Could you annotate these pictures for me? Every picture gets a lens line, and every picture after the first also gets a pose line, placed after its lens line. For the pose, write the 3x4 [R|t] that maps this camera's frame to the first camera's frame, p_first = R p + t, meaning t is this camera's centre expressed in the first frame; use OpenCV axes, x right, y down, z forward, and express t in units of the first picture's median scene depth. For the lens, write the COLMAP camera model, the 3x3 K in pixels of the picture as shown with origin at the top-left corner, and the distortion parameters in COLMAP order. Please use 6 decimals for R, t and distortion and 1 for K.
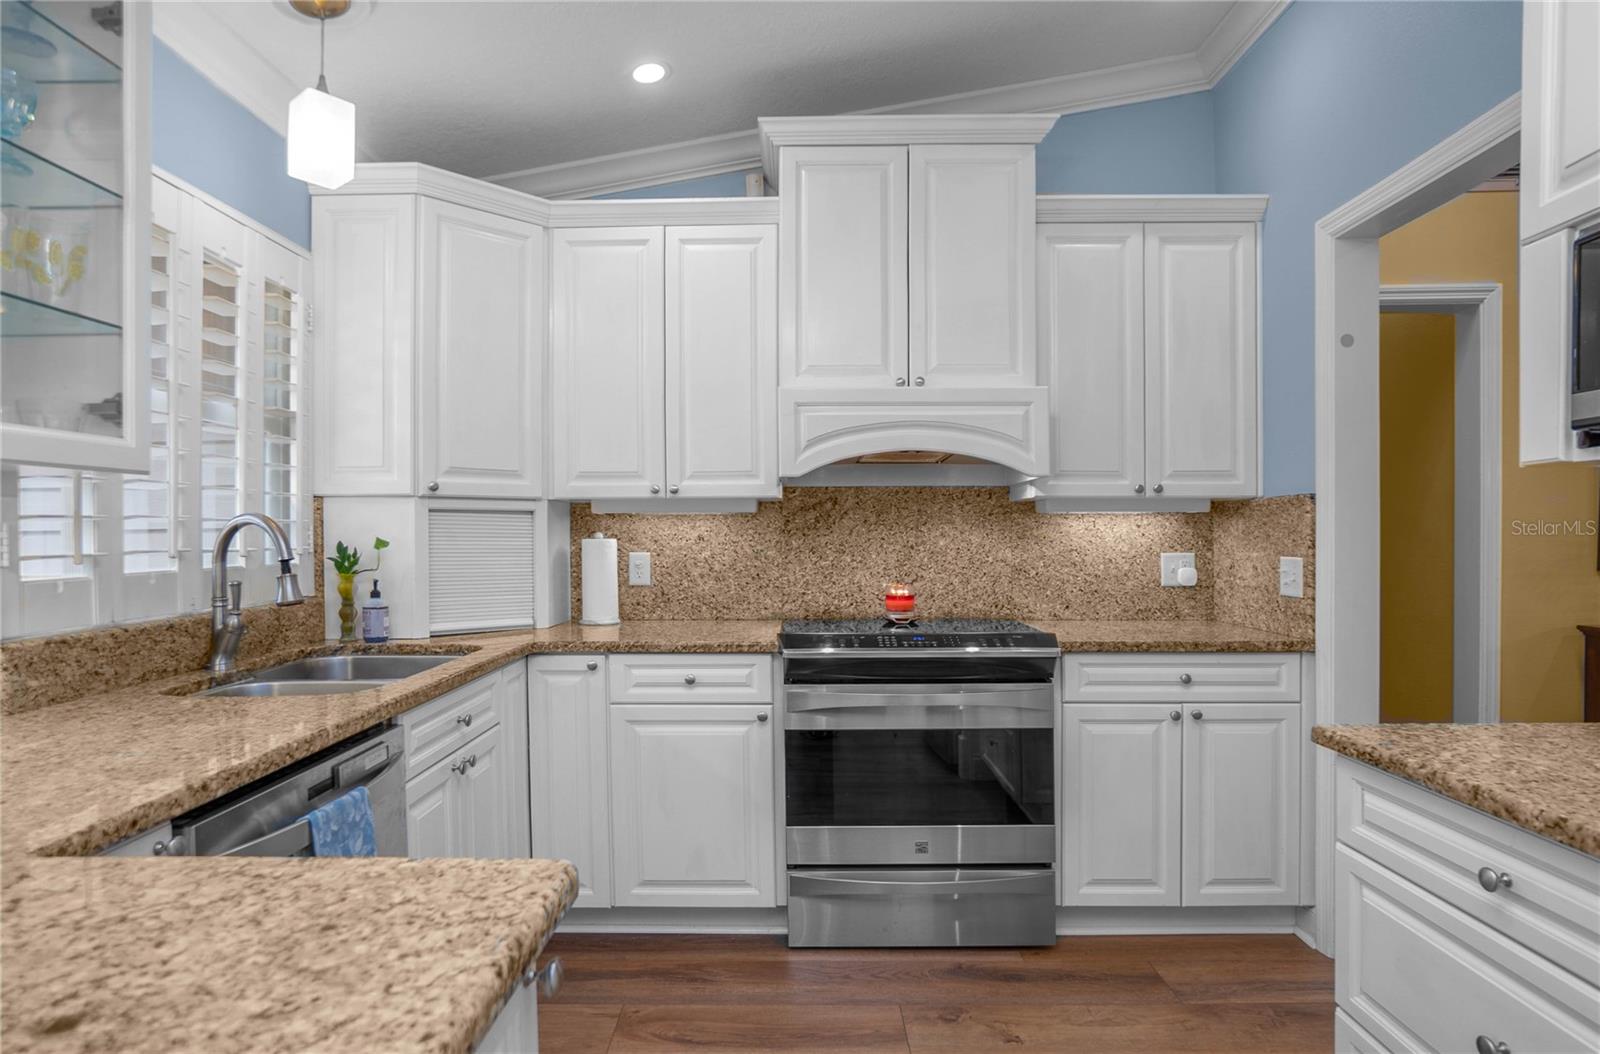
lens RADIAL K [[807.9, 0, 844.2], [0, 807.9, 548.5], [0, 0, 1]] dist [-0.037239, 0.000144]
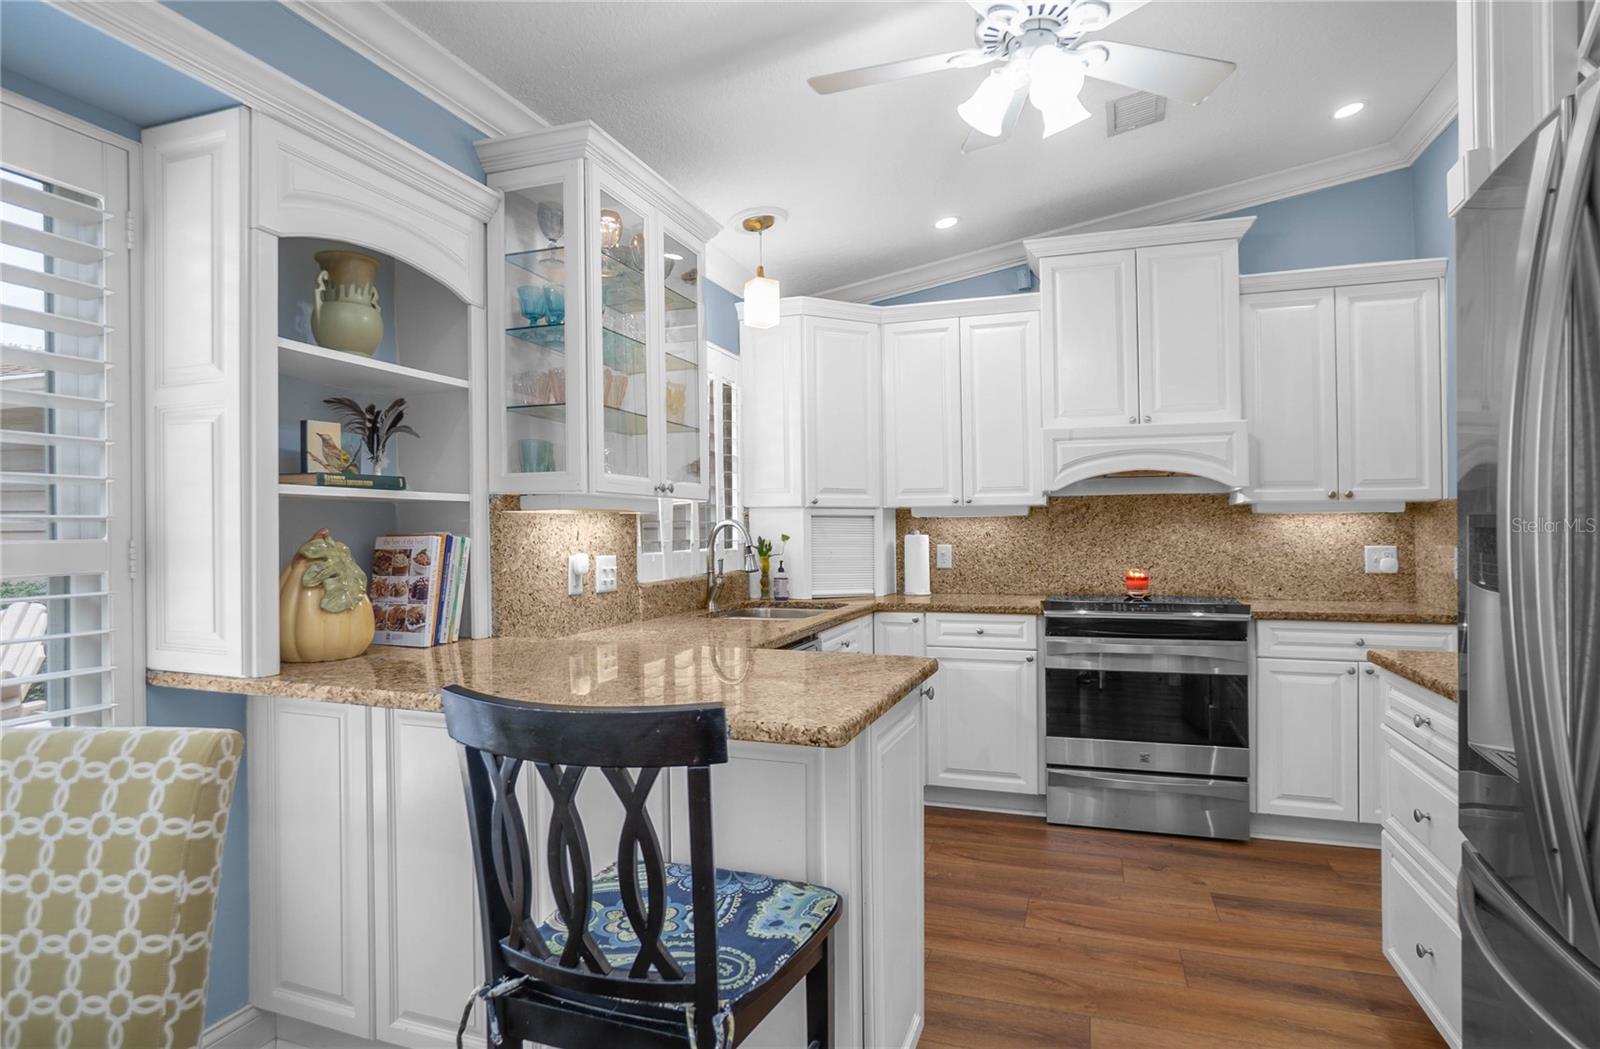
lens RADIAL K [[807.9, 0, 844.2], [0, 807.9, 546.0], [0, 0, 1]] dist [-0.037239, 0.000144]
pose [[0.937893, 0.002978, -0.346913, 0.083955], [-0.003559, 0.999993, -0.001036, 0.011004], [0.346907, 0.002206, 0.937897, -0.451770]]
